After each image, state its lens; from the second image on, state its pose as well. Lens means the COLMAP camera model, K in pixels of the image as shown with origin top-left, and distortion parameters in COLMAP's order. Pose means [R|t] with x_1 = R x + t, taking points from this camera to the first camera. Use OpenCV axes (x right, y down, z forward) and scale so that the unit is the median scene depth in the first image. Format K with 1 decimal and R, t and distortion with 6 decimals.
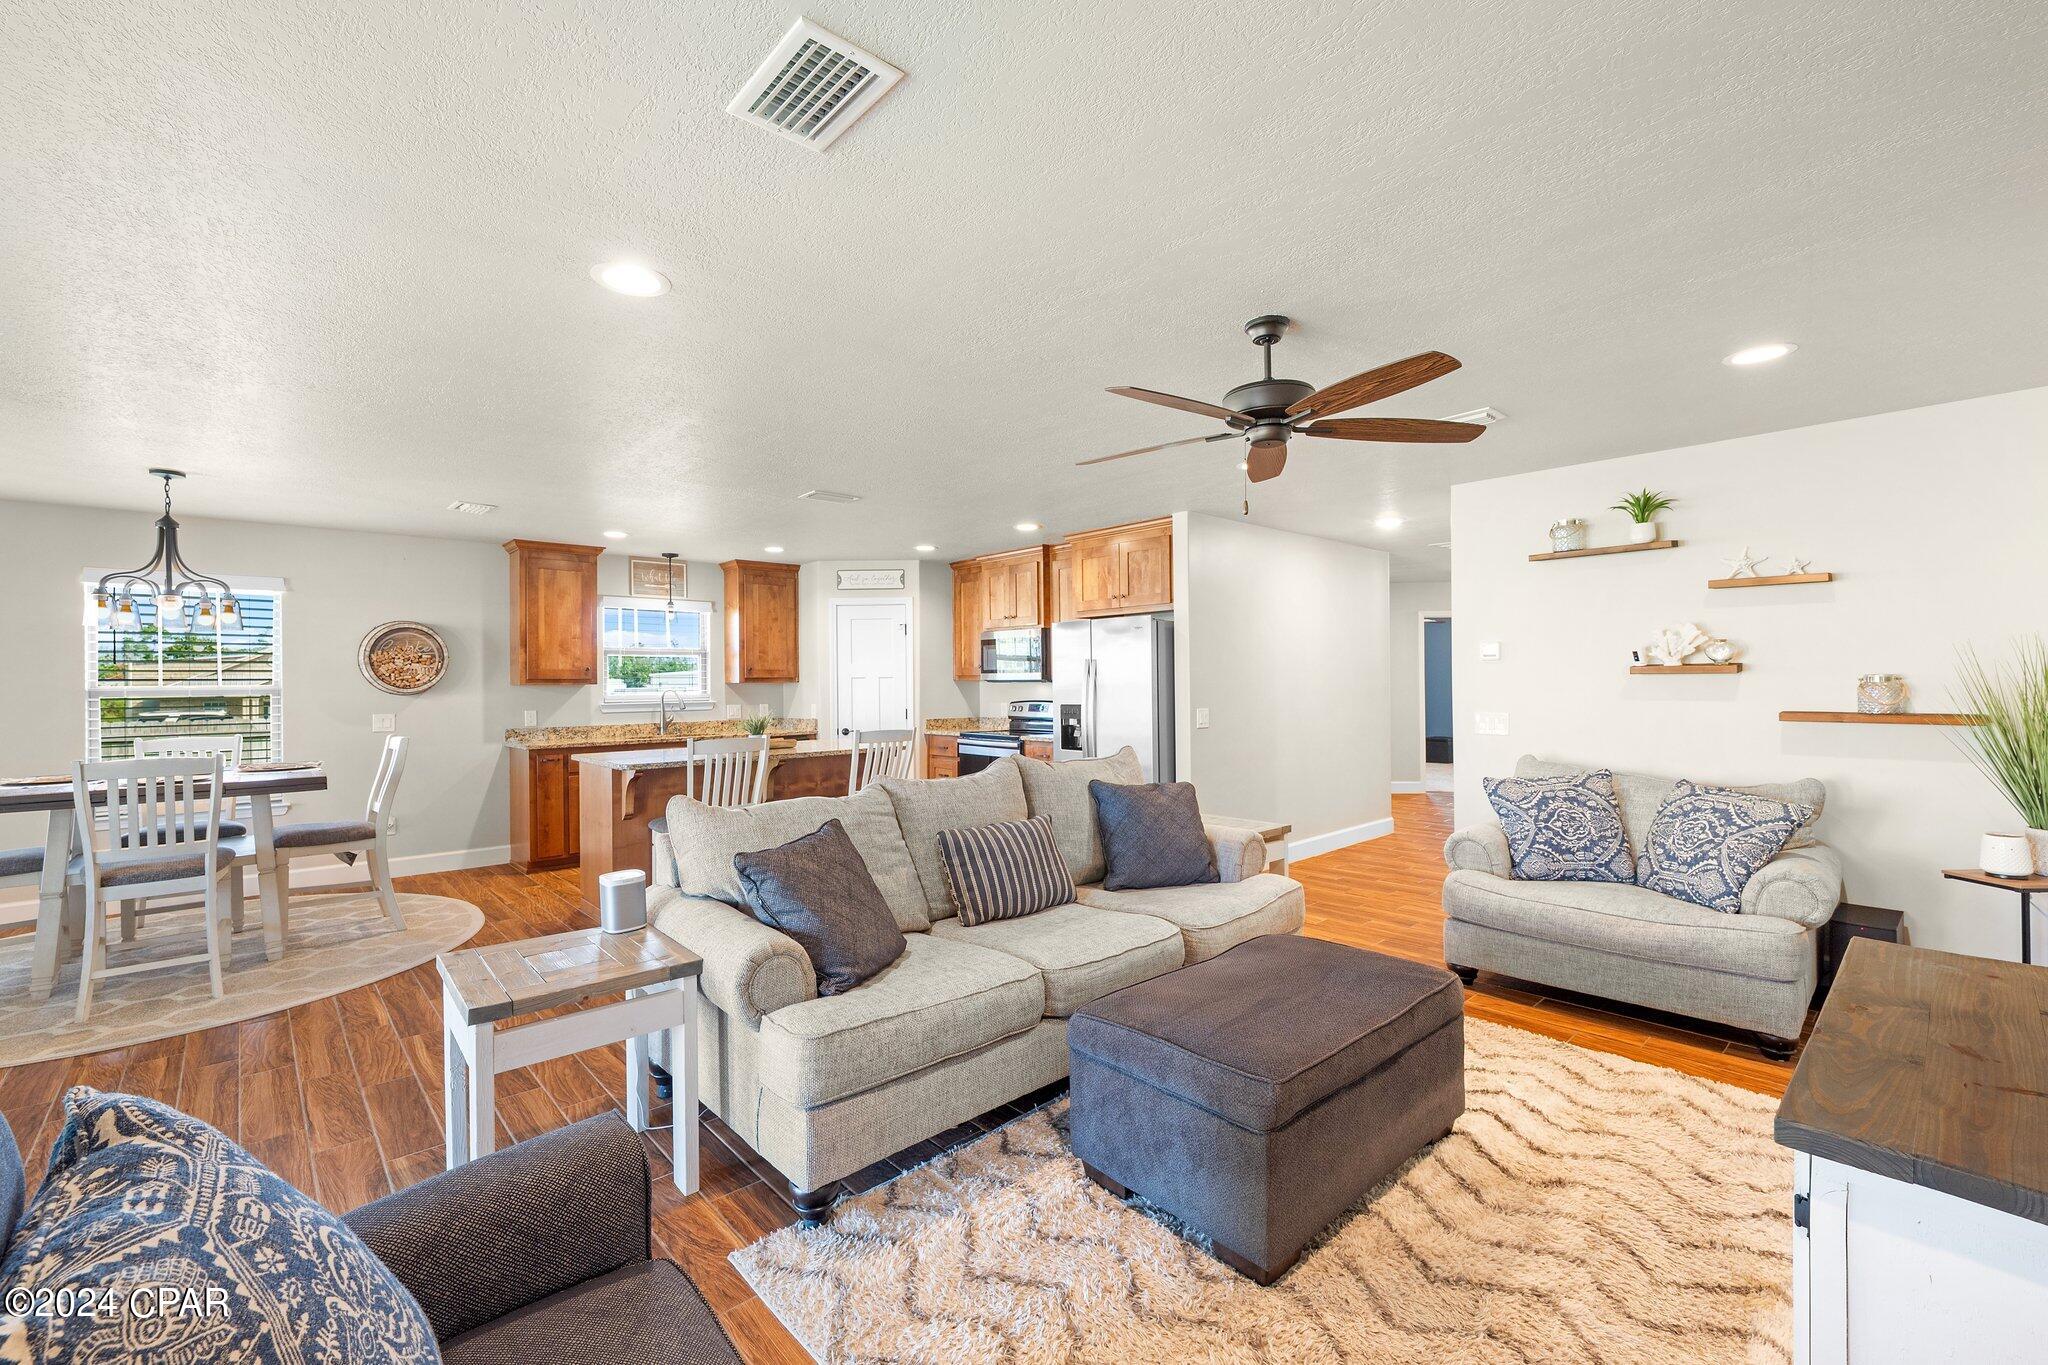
lens RADIAL K [[856.2, 0, 1031.4], [0, 856.2, 668.4], [0, 0, 1]] dist [-0.002018, 0.000061]
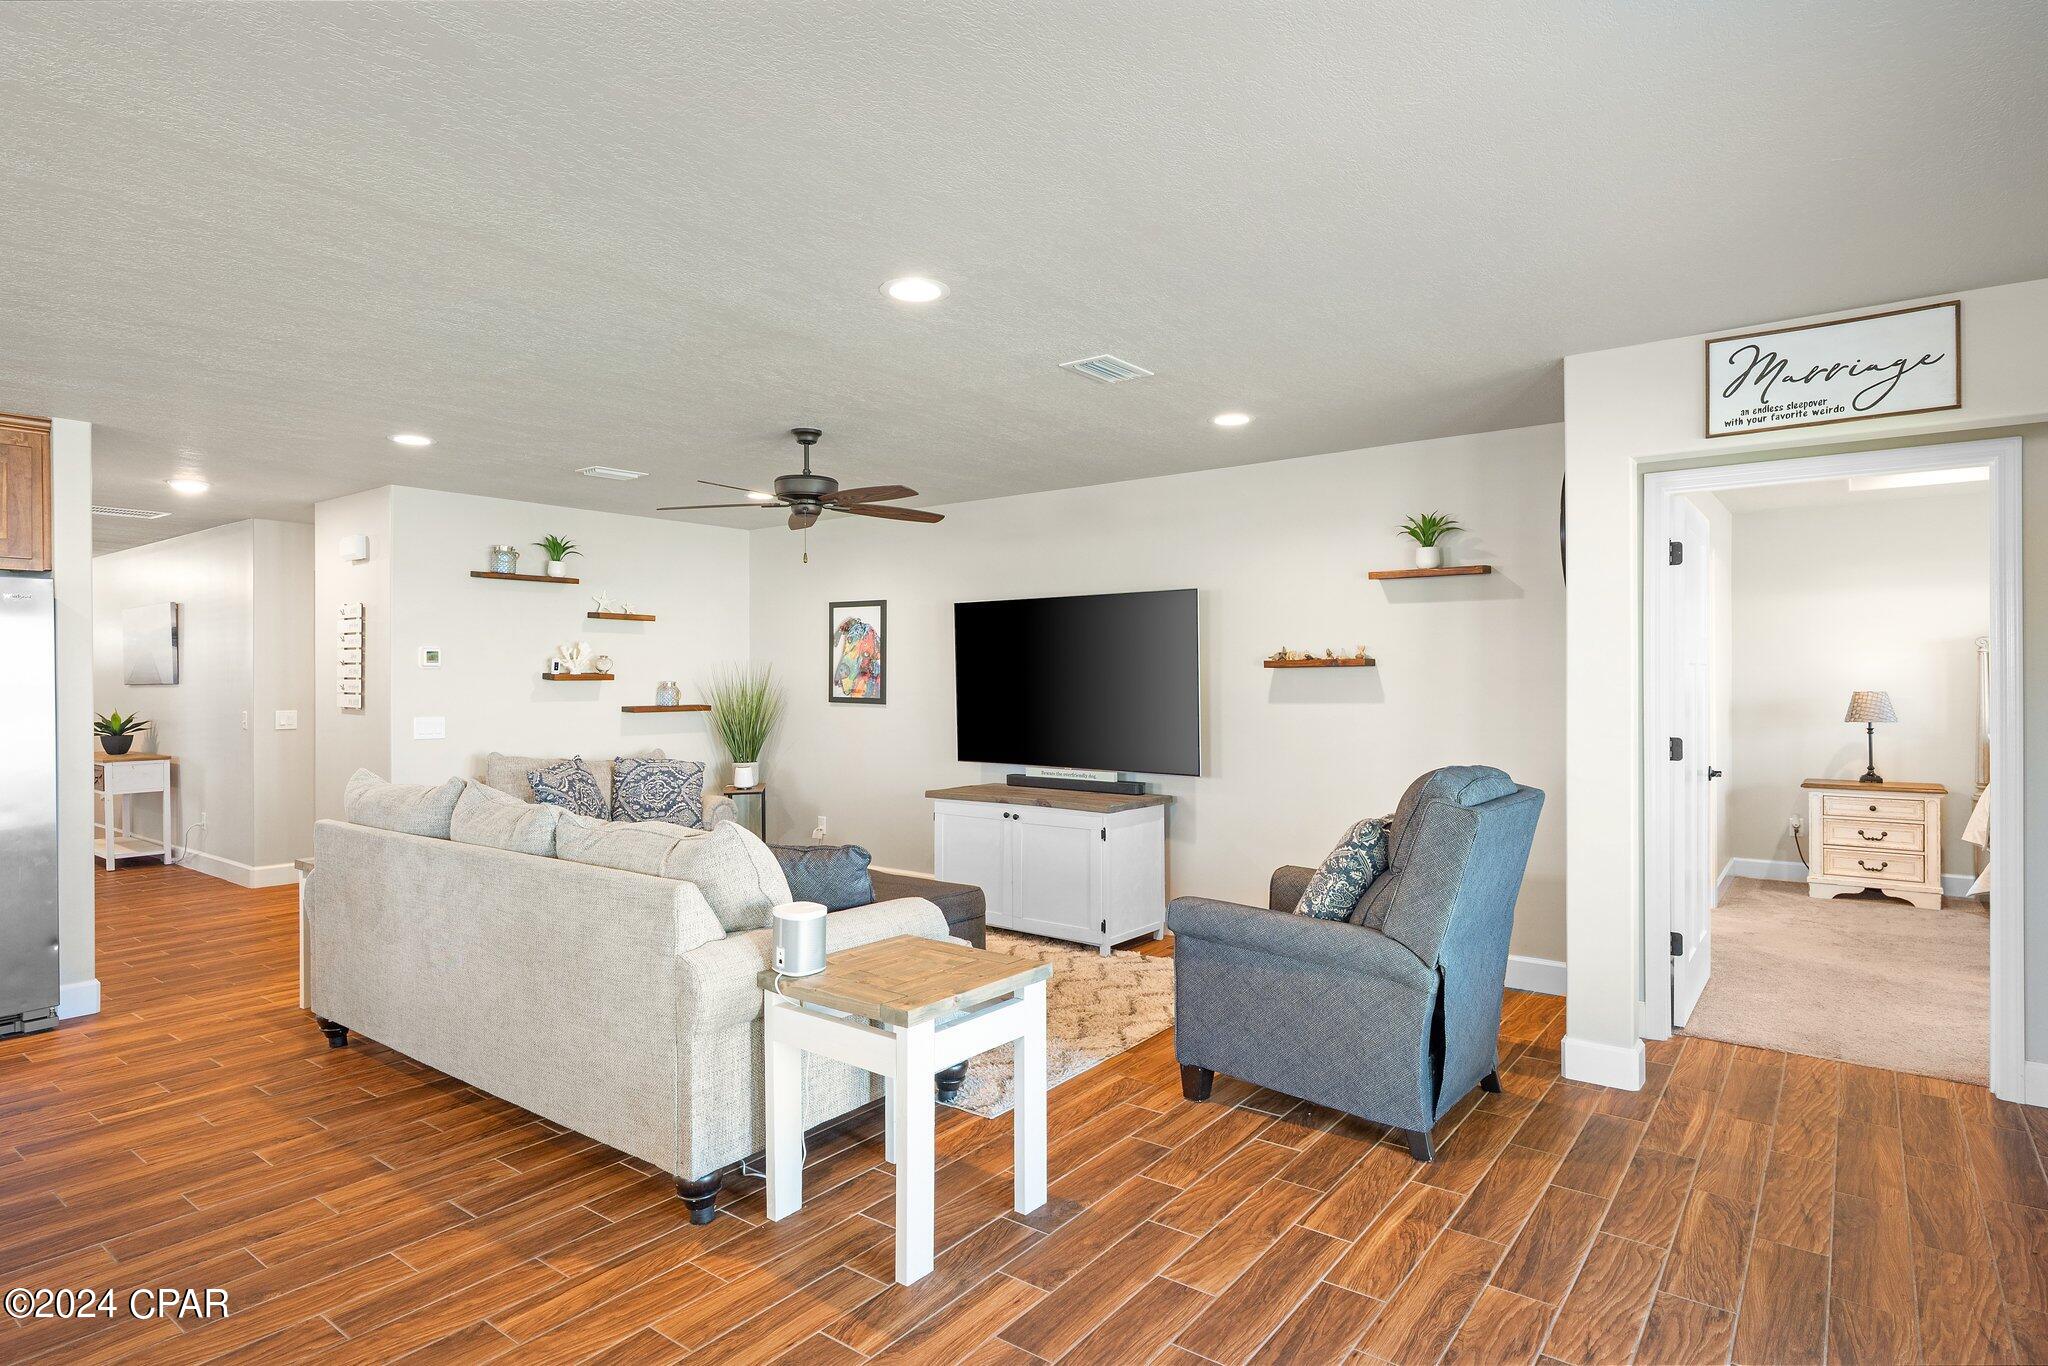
lens RADIAL K [[1093.3, 0, 1017.6], [0, 1093.3, 679.9], [0, 0, 1]] dist [-0.000495, -0.000483]
pose [[-0.167903, 0.009426, 0.985758, -0.630957], [-0.006576, 0.999921, -0.010682, 0.011313], [-0.985782, -0.008275, -0.167828, 0.381129]]
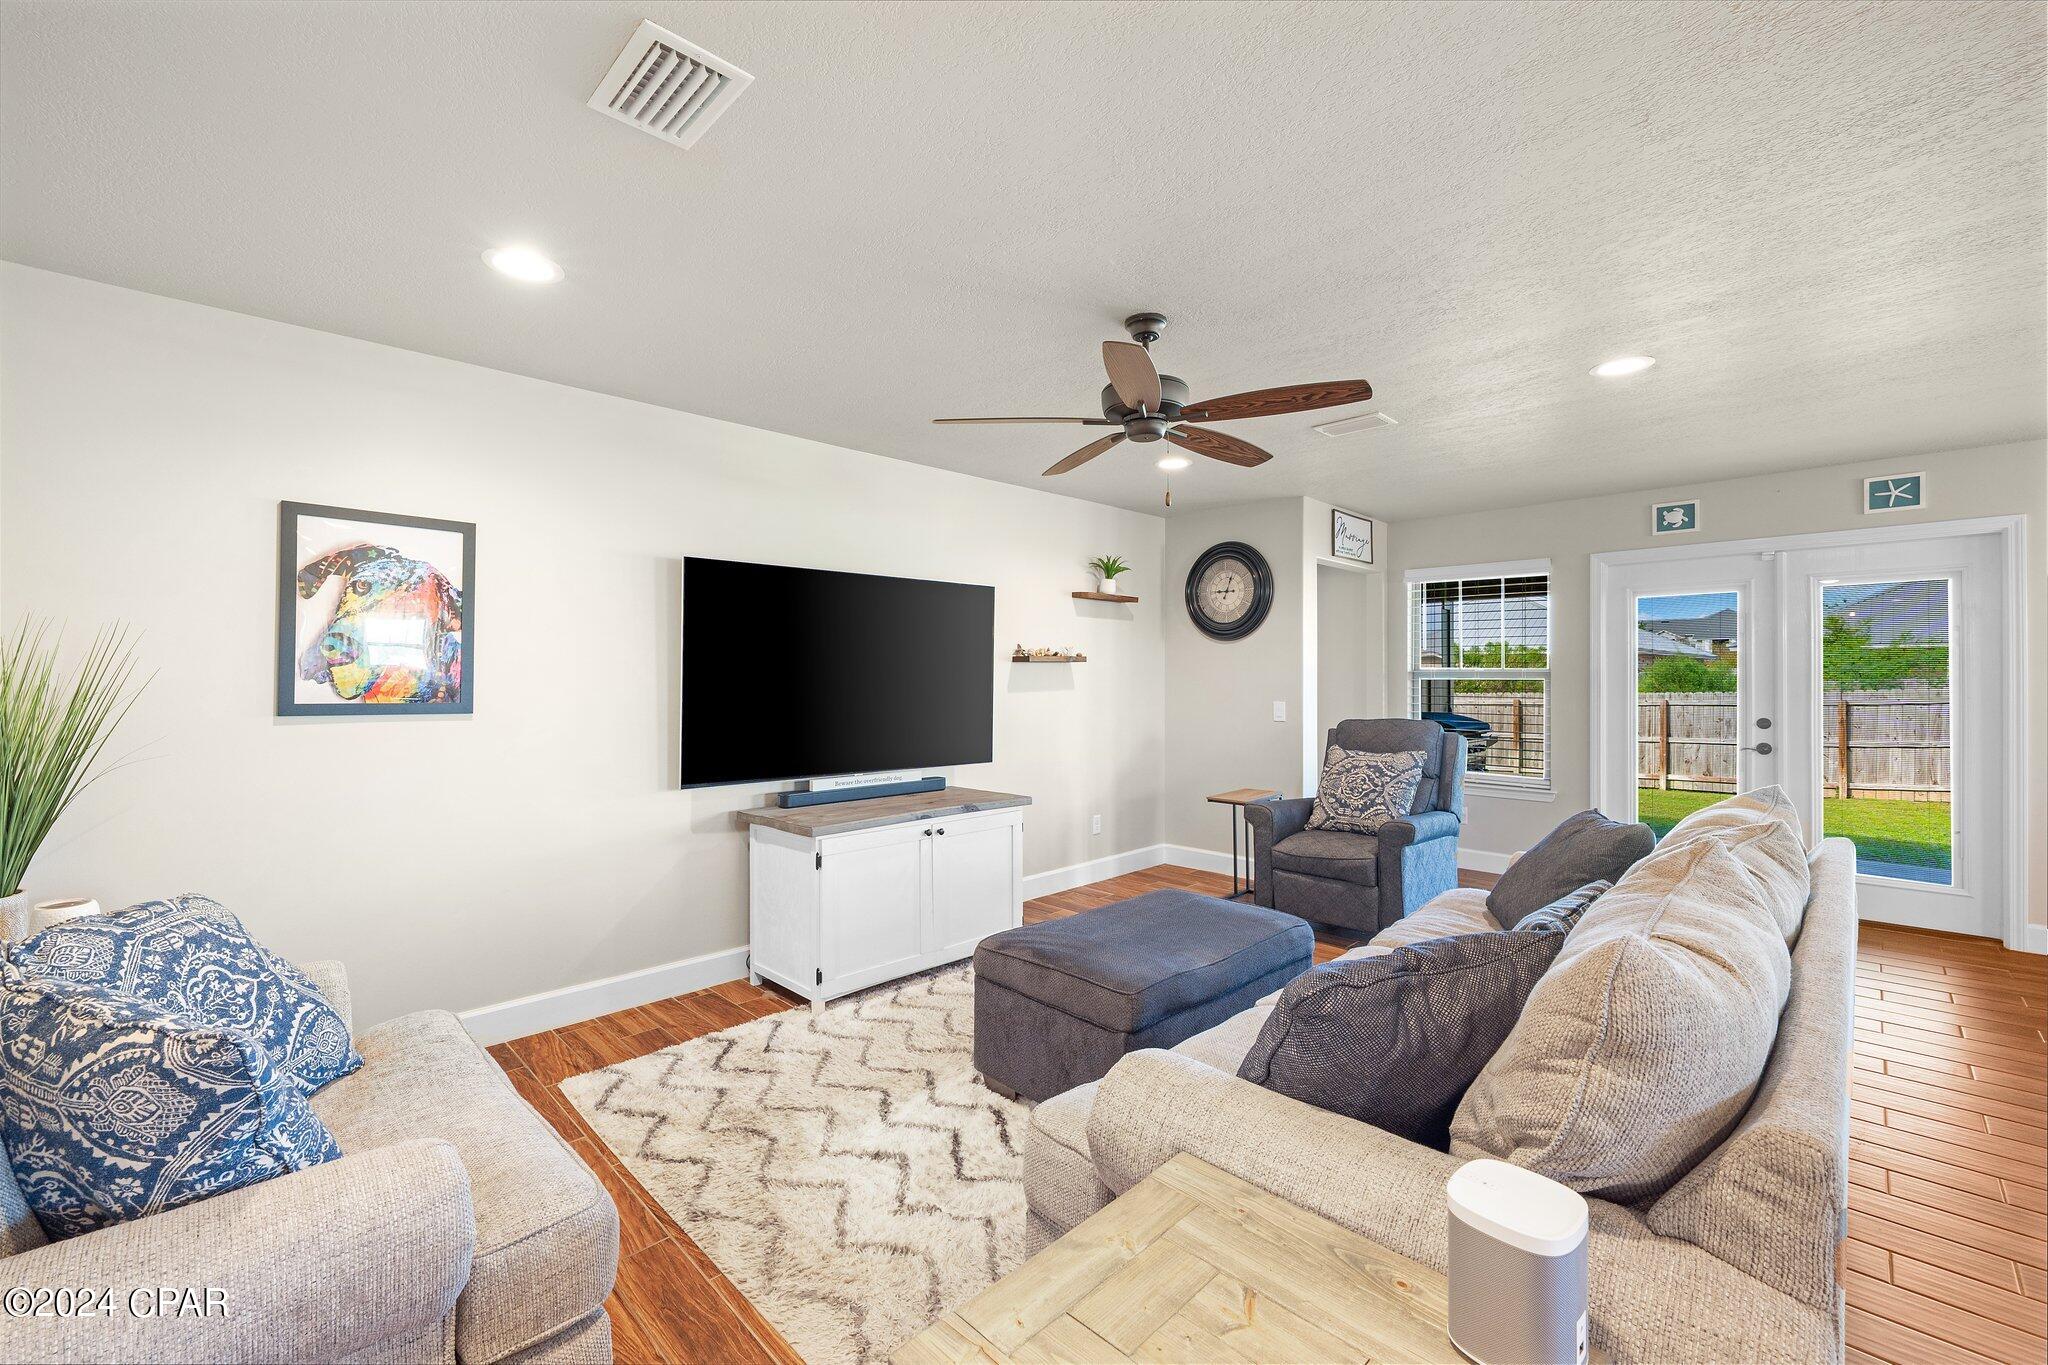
lens RADIAL K [[837.3, 0, 1018.7], [0, 837.3, 680.1], [0, 0, 1]] dist [-0.001128, -0.000066]
pose [[-0.999441, 0.011914, -0.031222, 0.182475], [0.012153, 0.999898, -0.007494, 0.013657], [0.031130, -0.007869, -0.999484, 0.798156]]
